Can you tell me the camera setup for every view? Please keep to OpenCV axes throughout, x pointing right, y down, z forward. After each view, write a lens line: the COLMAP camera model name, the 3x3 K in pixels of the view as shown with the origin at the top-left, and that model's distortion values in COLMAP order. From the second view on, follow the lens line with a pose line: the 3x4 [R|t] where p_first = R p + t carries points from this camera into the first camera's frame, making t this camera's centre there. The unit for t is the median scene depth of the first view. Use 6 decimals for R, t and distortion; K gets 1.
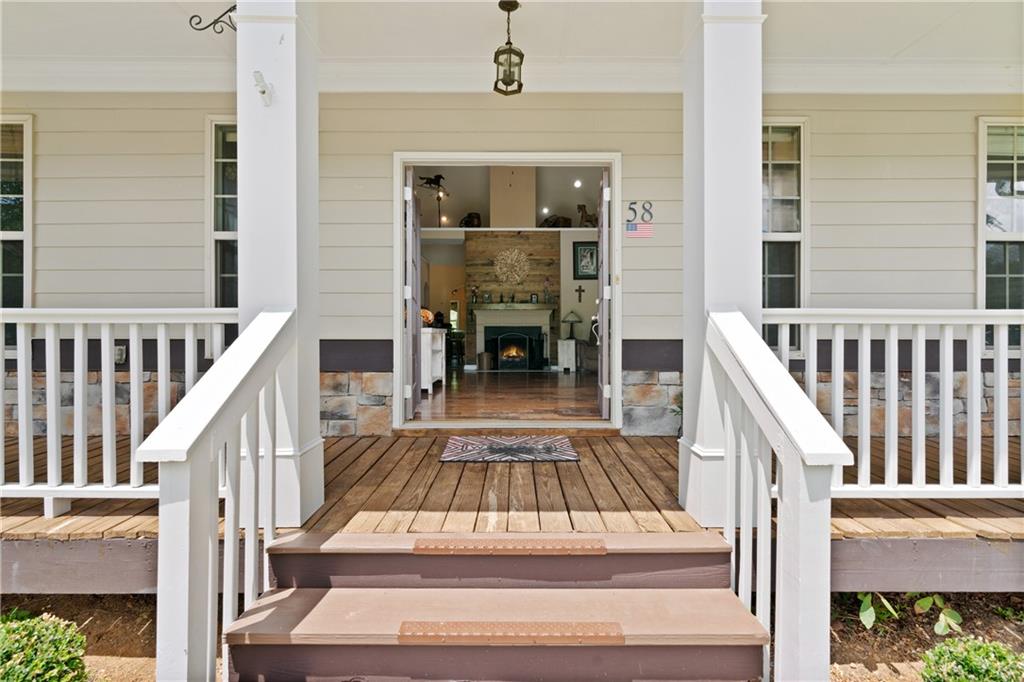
lens RADIAL K [[467.1, 0, 513.0], [0, 467.1, 335.6], [0, 0, 1]] dist [-0.002876, 0.000654]
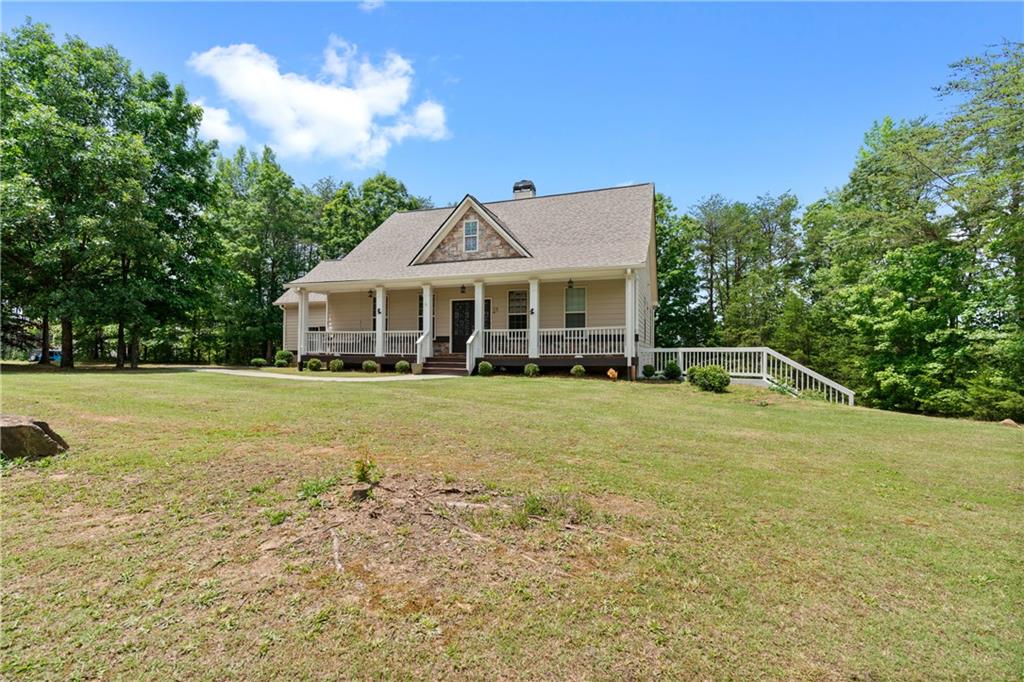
lens RADIAL K [[467.1, 0, 513.0], [0, 467.1, 335.6], [0, 0, 1]] dist [-0.002876, 0.000654]
pose [[0.940847, -0.009312, -0.338703, 2.104332], [0.005155, 0.999900, -0.013171, 0.071574], [0.338791, 0.010646, 0.940801, -3.529492]]
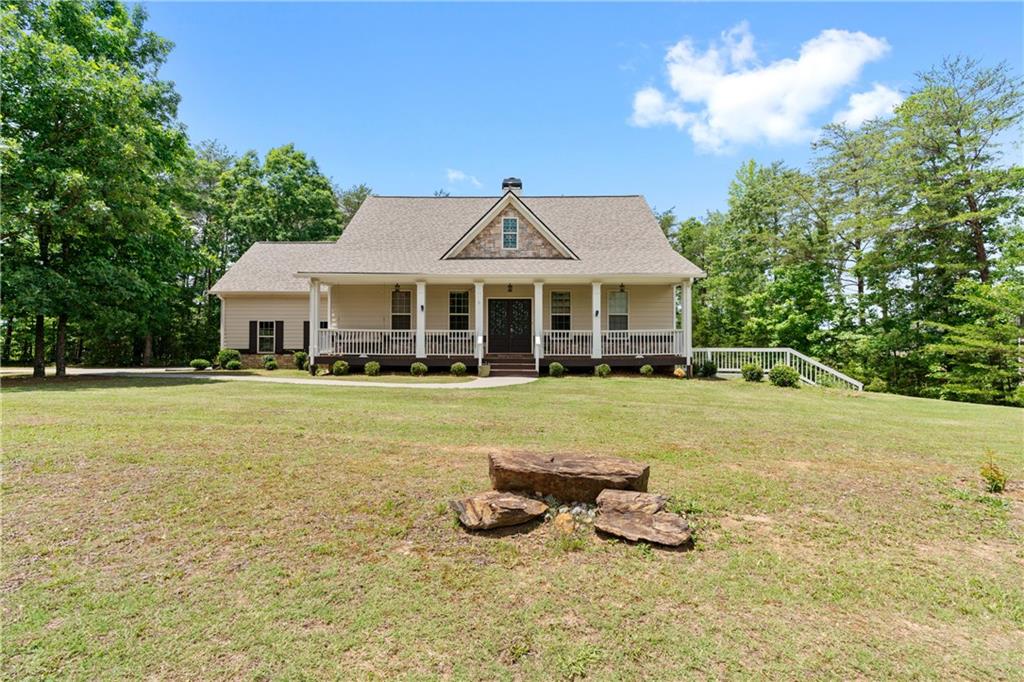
lens RADIAL K [[462.4, 0, 516.4], [0, 462.4, 334.9], [0, 0, 1]] dist [-0.000082, 0.000462]
pose [[0.999916, 0.001105, -0.012894, 0.127729], [-0.001074, 0.999997, 0.002417, -0.011059], [0.012897, -0.002403, 0.999914, -3.824663]]
